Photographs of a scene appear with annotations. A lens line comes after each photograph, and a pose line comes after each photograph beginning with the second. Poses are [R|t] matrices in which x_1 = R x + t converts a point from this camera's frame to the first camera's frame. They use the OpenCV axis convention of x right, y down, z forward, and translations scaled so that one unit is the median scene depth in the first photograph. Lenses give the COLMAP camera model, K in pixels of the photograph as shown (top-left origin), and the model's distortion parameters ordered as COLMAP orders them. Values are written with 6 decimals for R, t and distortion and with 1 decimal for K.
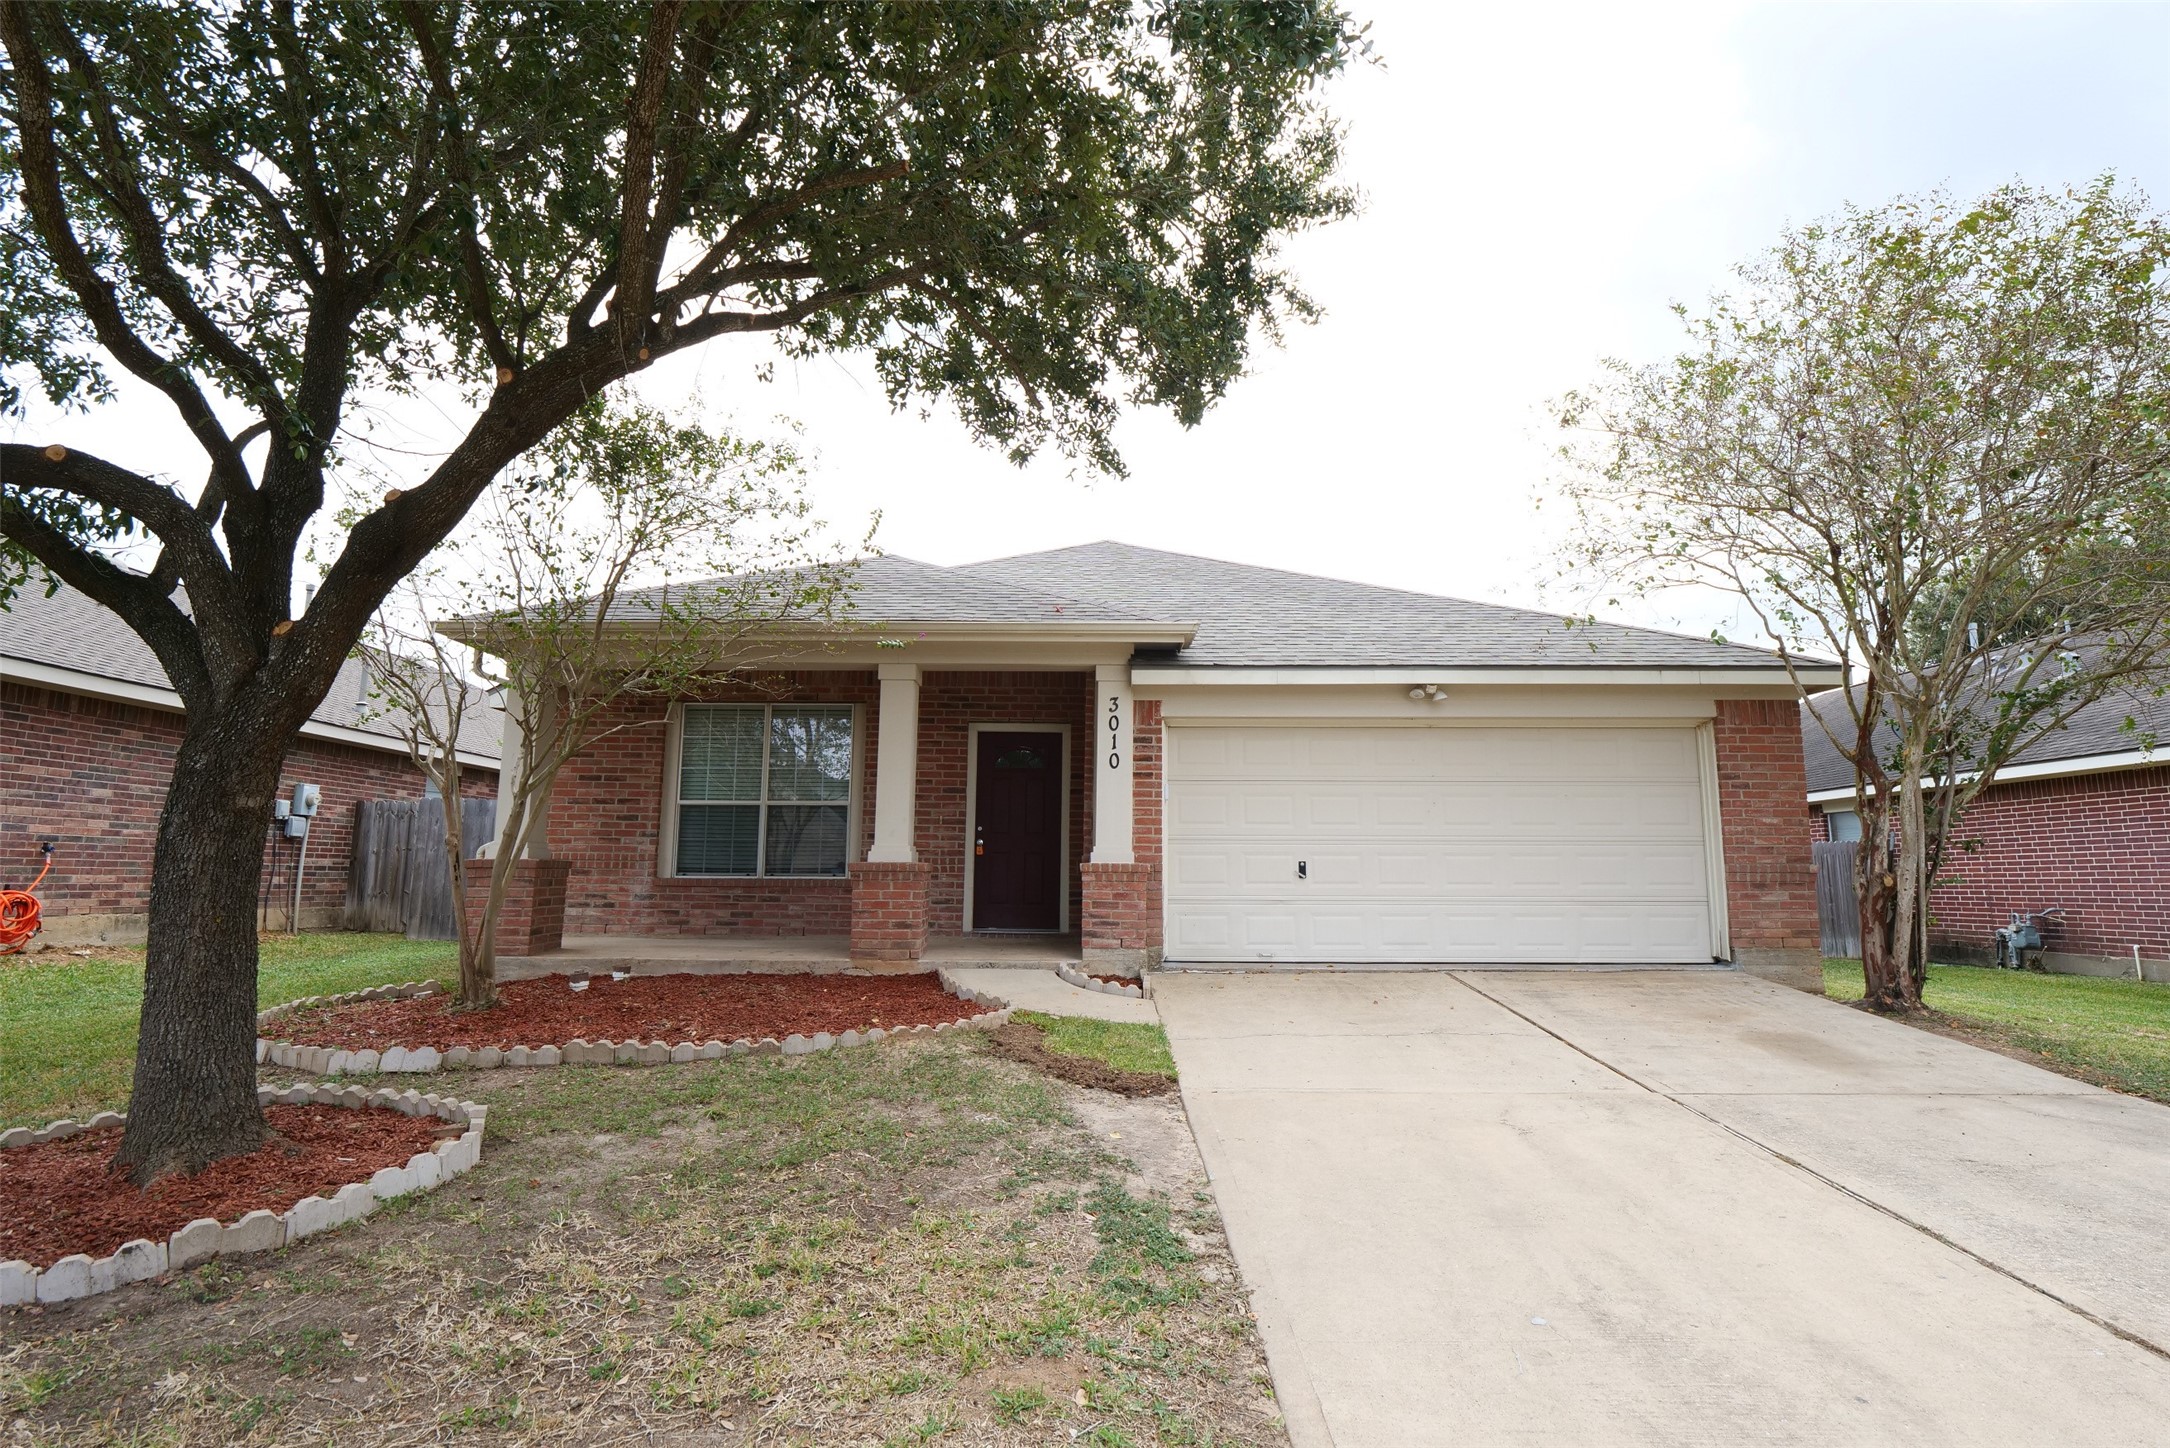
lens RADIAL K [[1060.2, 0, 1085.9], [0, 1060.2, 717.6], [0, 0, 1]] dist [-0.009924, -0.002056]
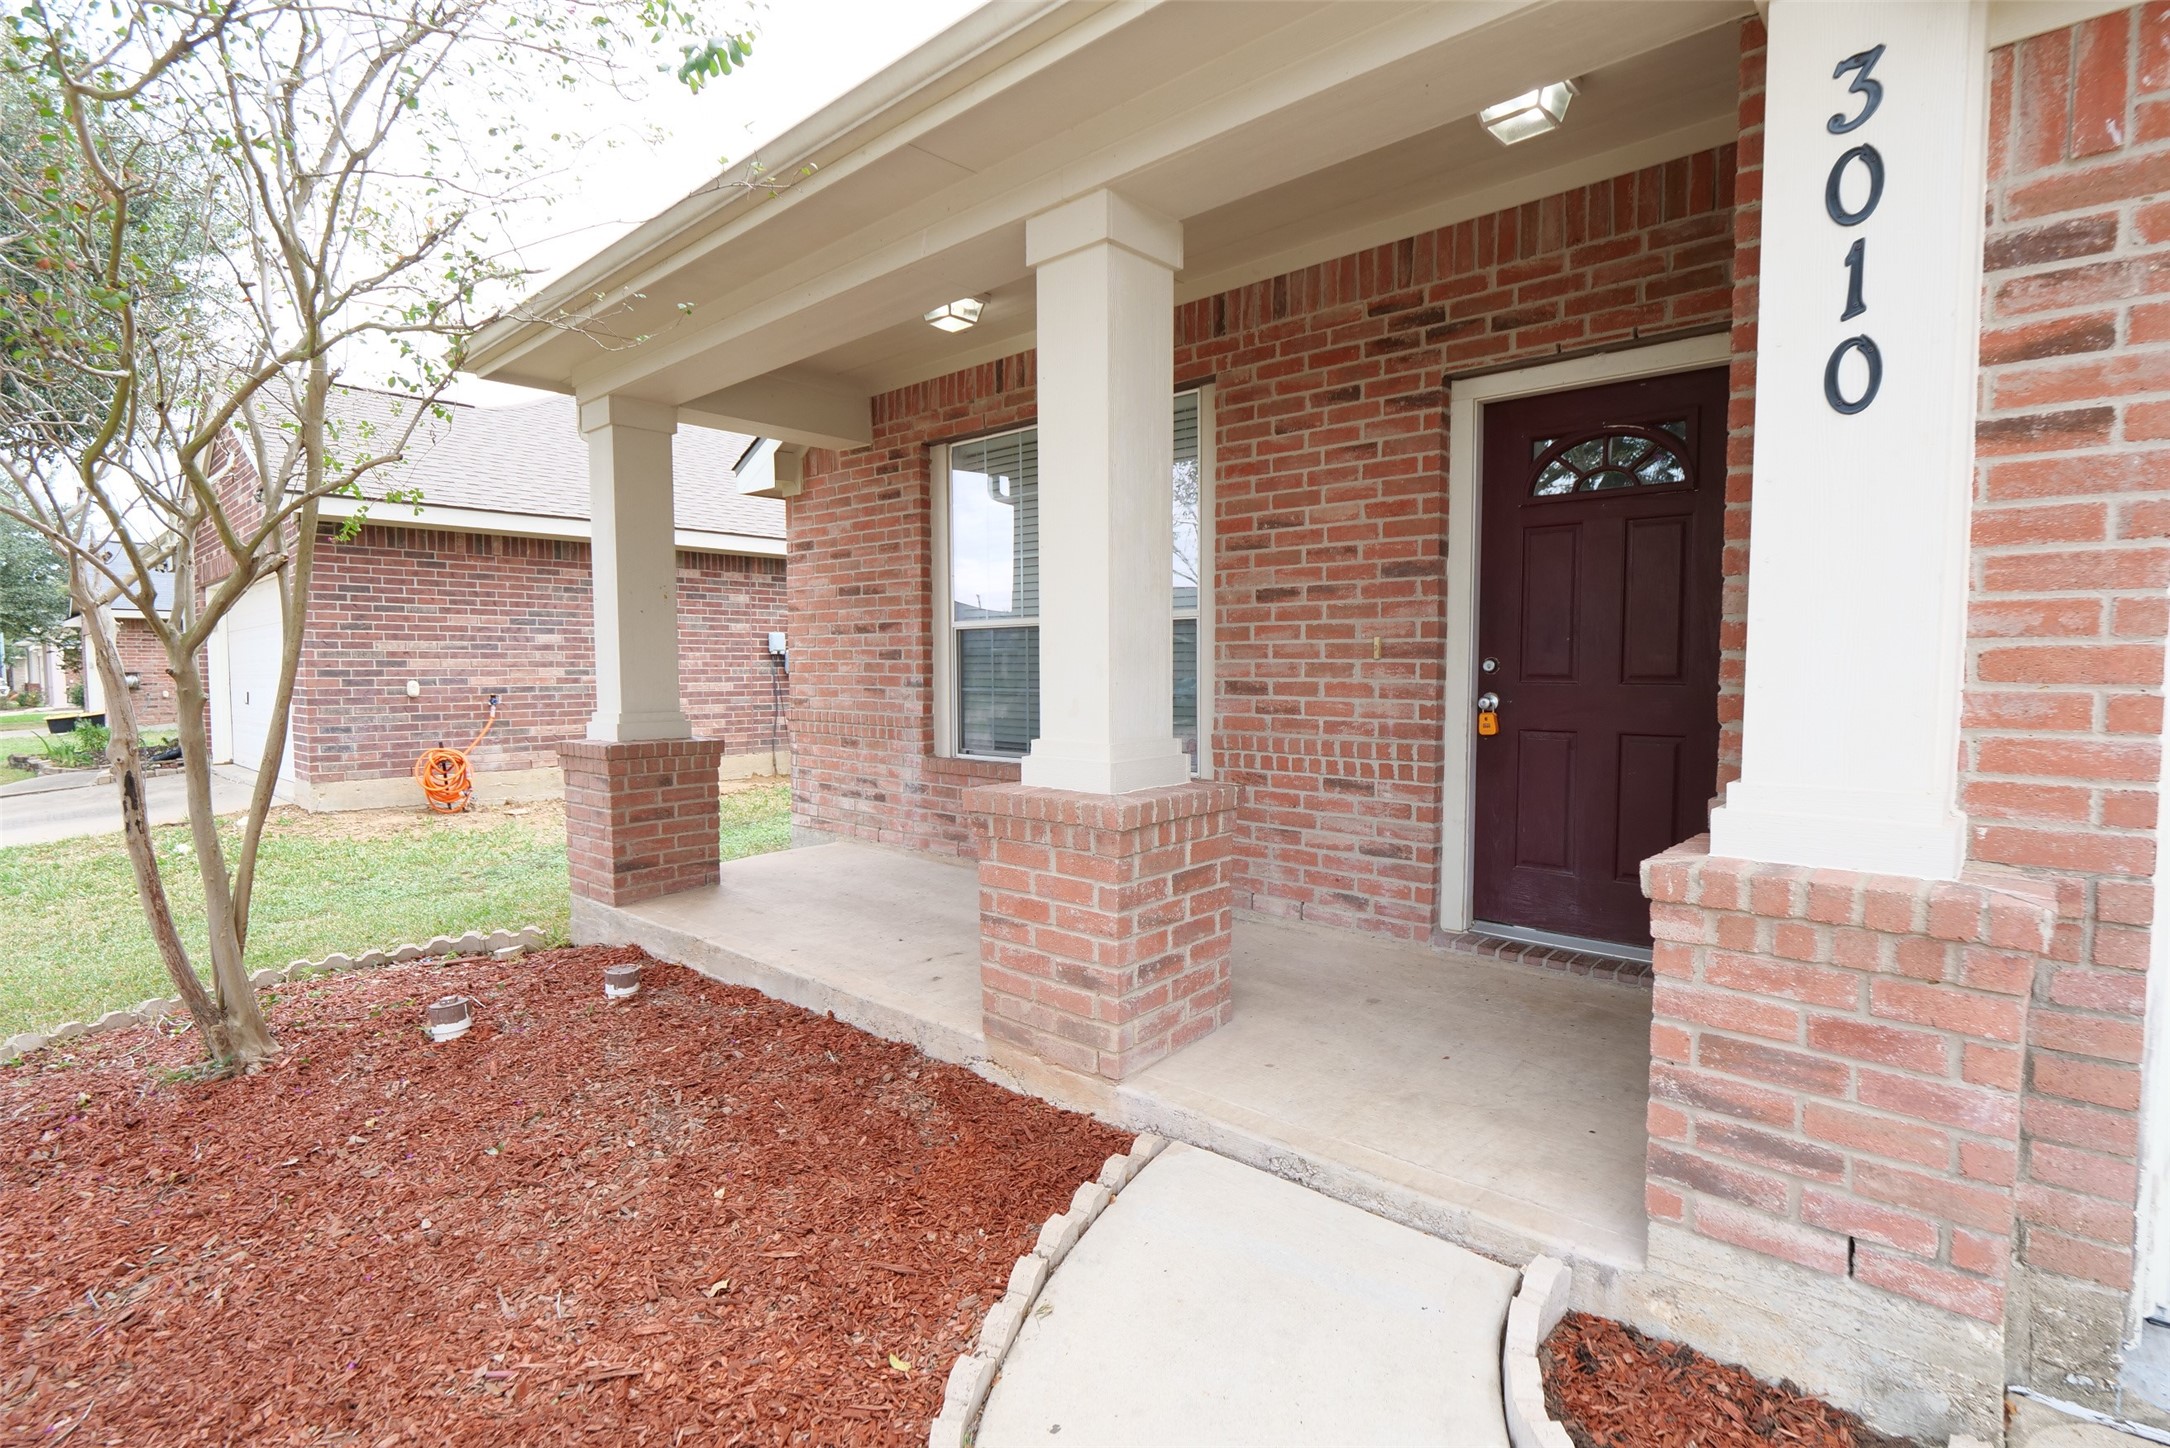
lens RADIAL K [[1060.2, 0, 1076.3], [0, 1060.2, 730.1], [0, 0, 1]] dist [-0.009924, -0.002056]
pose [[0.734055, 0.030635, -0.678398, 0.049057], [0.110800, 0.980192, 0.164154, 0.050405], [0.669990, -0.195665, 0.716121, 0.644289]]
